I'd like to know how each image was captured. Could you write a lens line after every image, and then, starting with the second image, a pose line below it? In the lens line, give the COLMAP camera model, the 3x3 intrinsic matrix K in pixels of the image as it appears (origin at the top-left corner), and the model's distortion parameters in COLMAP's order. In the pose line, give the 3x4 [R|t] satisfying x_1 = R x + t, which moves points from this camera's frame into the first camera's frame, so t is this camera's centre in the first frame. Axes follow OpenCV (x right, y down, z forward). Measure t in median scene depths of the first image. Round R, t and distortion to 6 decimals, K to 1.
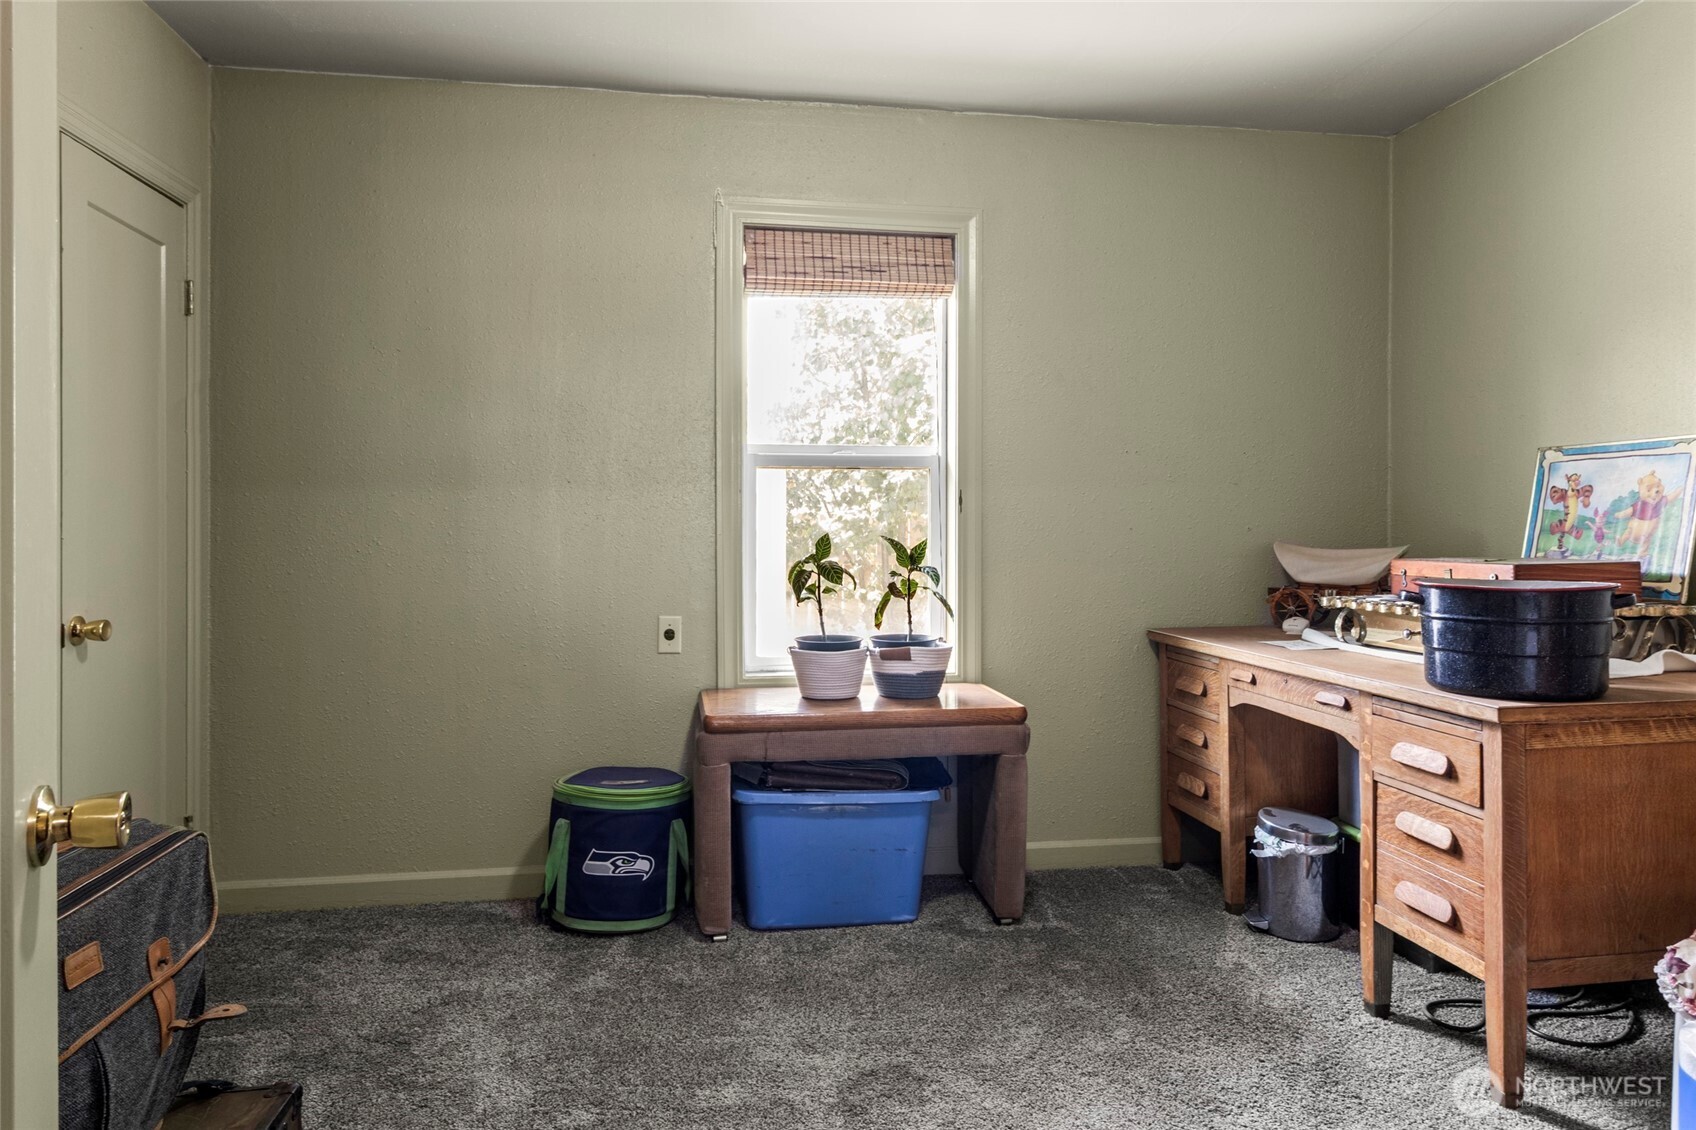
lens RADIAL K [[1085.6, 0, 847.7], [0, 1085.6, 519.1], [0, 0, 1]] dist [0.001472, -0.000683]
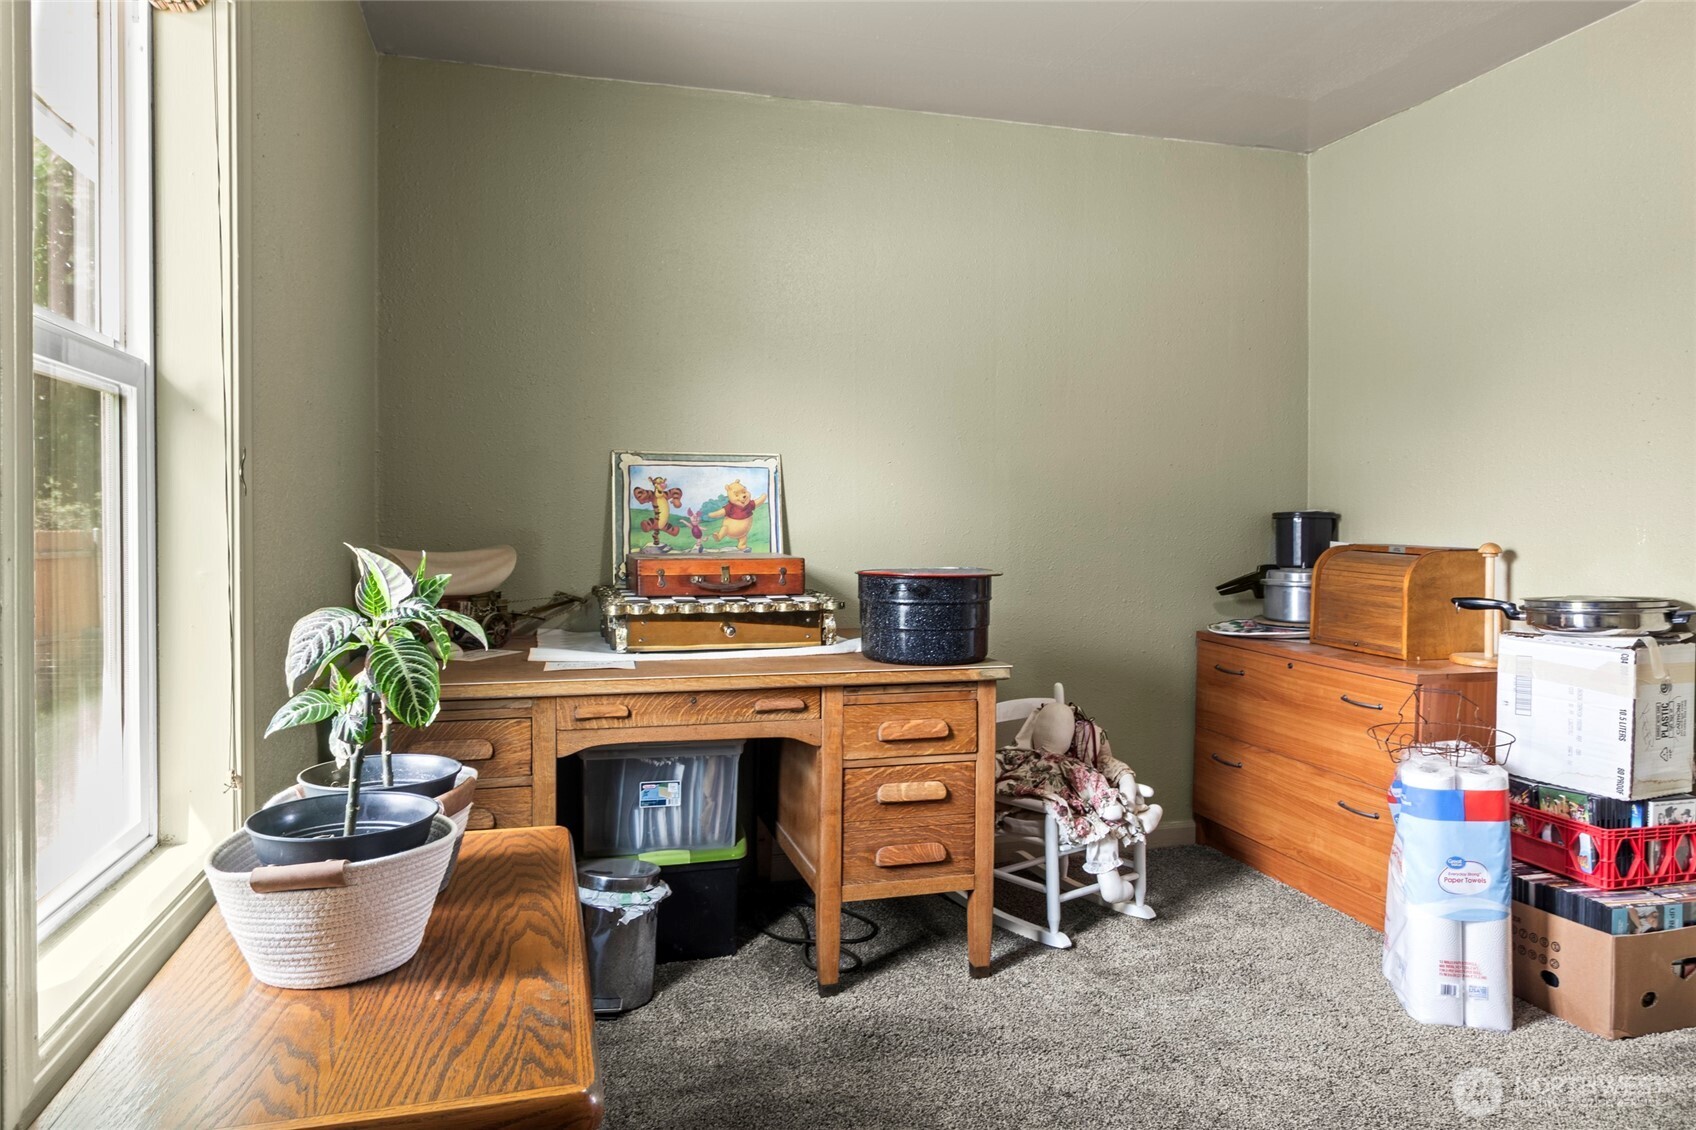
lens RADIAL K [[1085.6, 0, 847.7], [0, 1085.6, 519.1], [0, 0, 1]] dist [0.001472, -0.000683]
pose [[-0.110483, 0.002794, 0.993874, -0.471782], [-0.011320, 0.999928, -0.004070, 0.003763], [-0.993814, -0.011701, -0.110444, 0.948860]]
